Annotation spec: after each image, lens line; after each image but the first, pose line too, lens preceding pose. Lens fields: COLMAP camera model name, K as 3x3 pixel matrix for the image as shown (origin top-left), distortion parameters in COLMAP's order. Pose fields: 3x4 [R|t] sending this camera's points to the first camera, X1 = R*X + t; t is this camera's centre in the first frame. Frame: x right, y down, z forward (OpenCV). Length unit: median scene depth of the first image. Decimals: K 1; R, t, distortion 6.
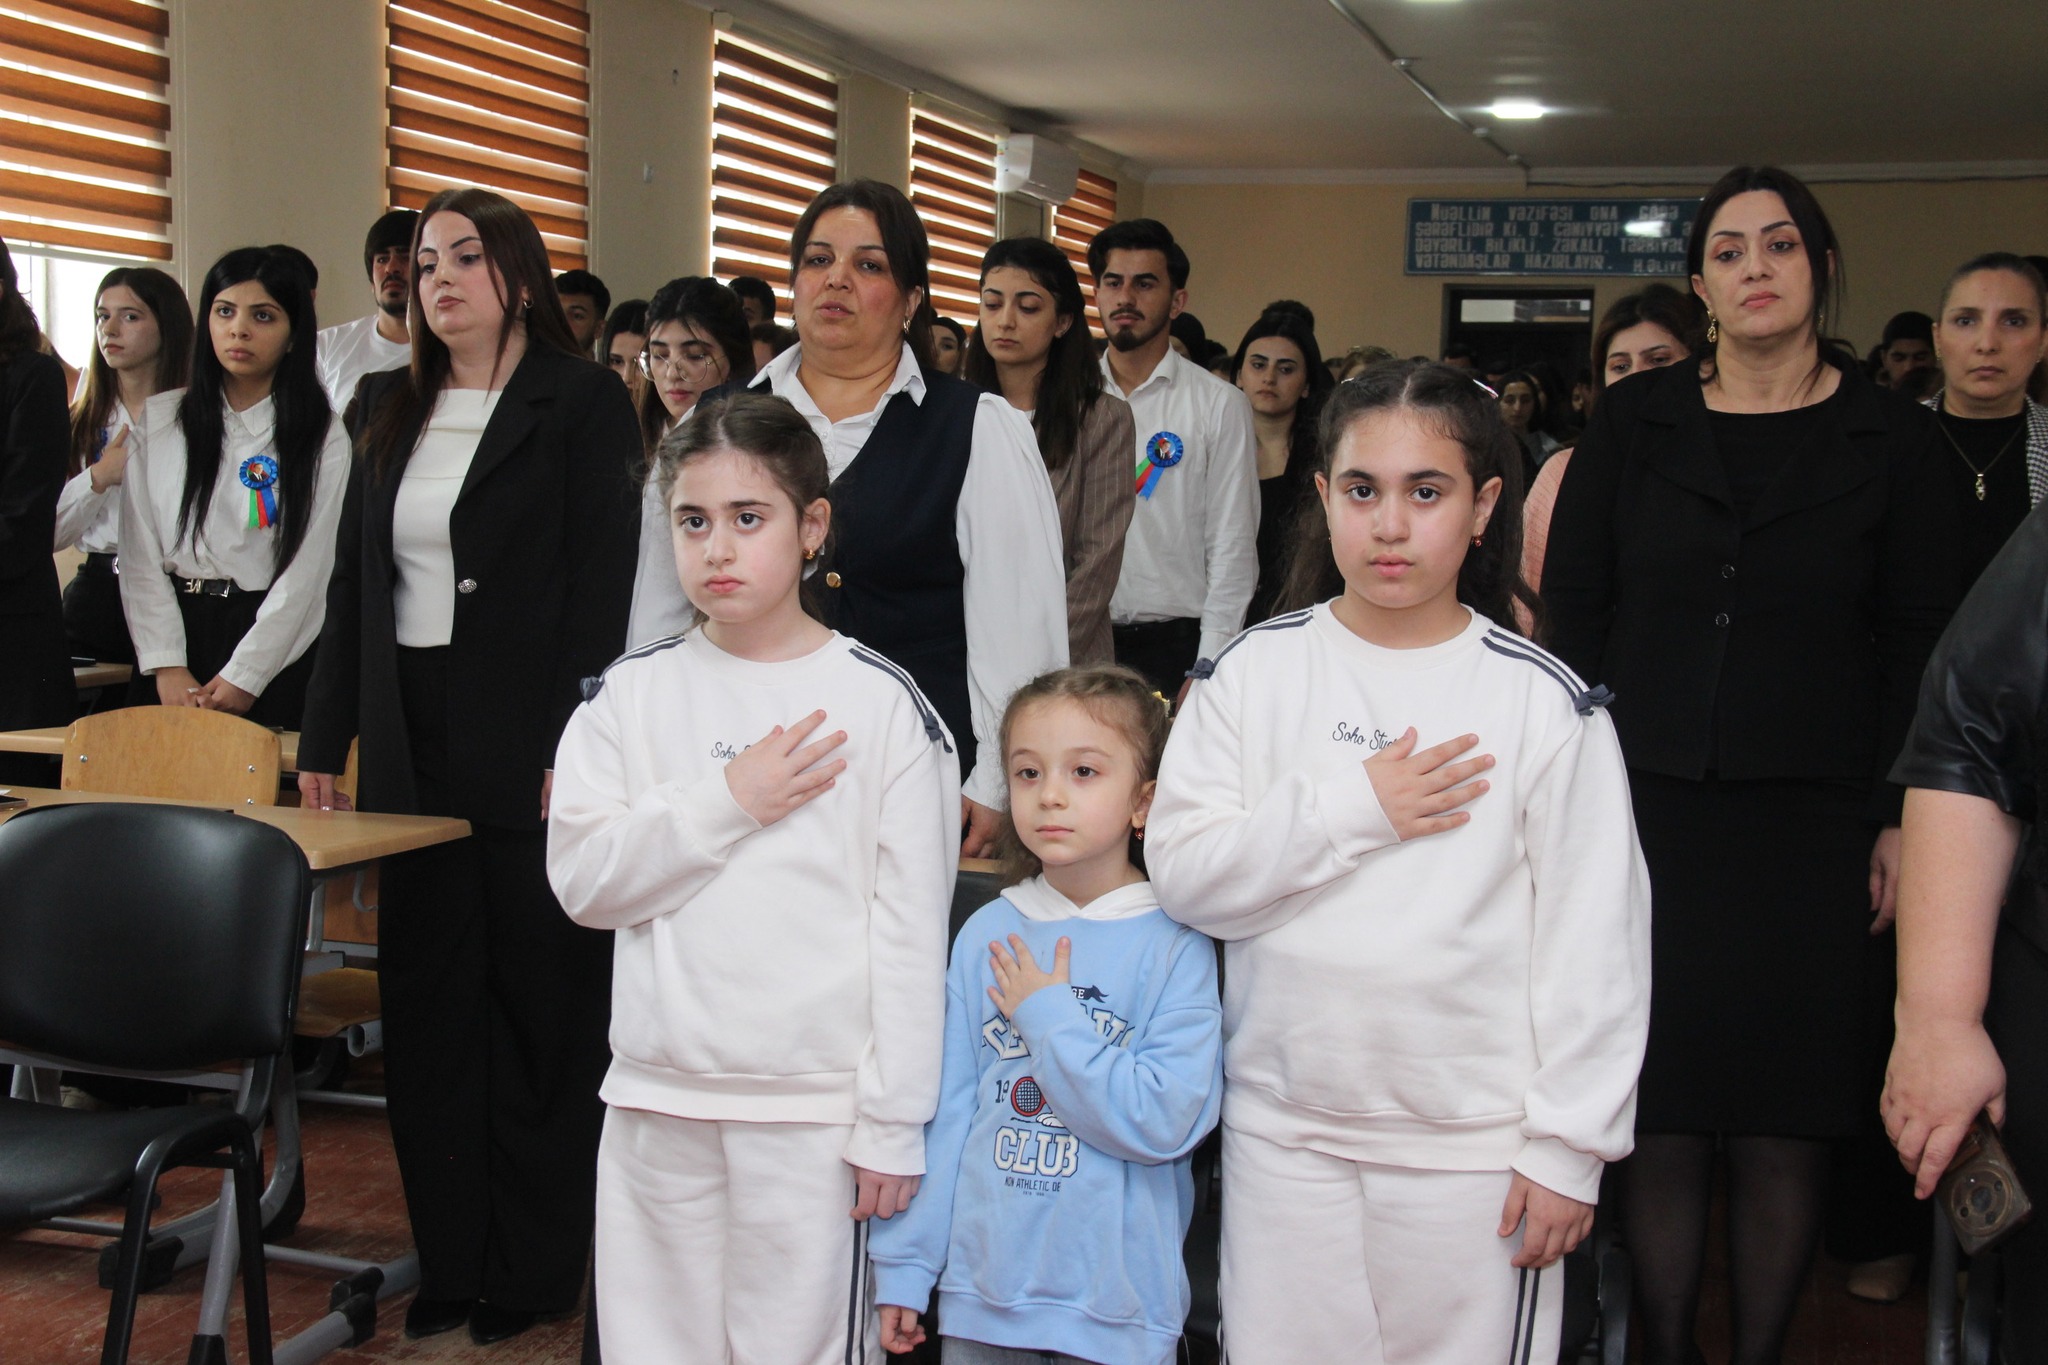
lens RADIAL K [[2824.7, 0, 1024.0], [0, 2824.7, 682.5], [0, 0, 1]] dist [-0.011834, 0.696607]
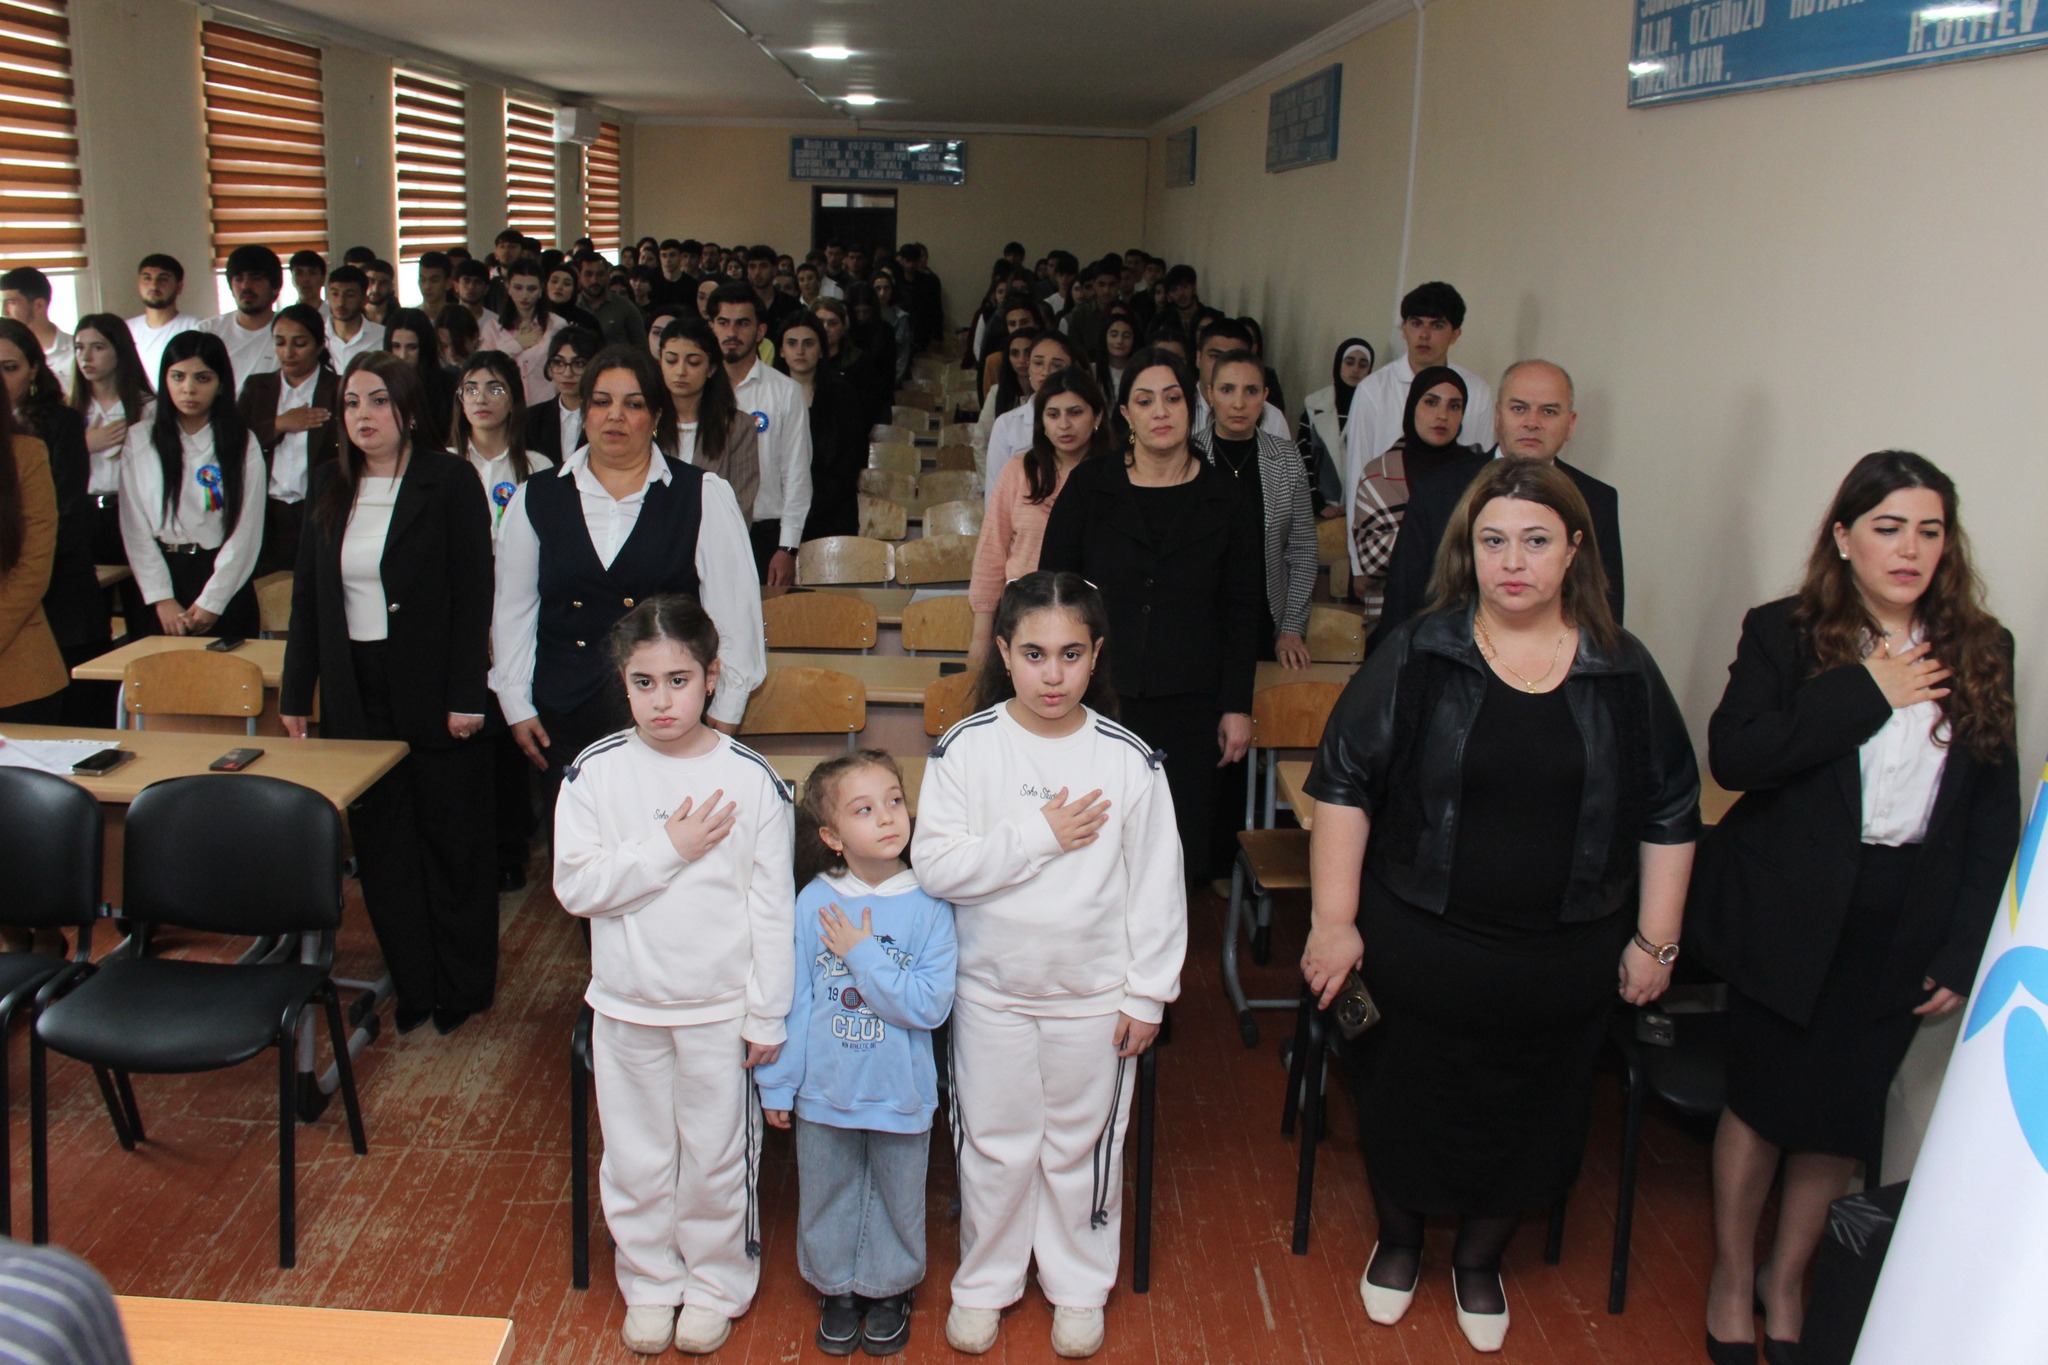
lens RADIAL K [[1581.7, 0, 1024.0], [0, 1581.7, 682.5], [0, 0, 1]] dist [-0.127888, 0.004455]
pose [[0.956095, -0.071655, 0.284163, -0.154332], [0.014450, 0.979995, 0.198498, -0.229696], [-0.292702, -0.185677, 0.938003, 0.080613]]
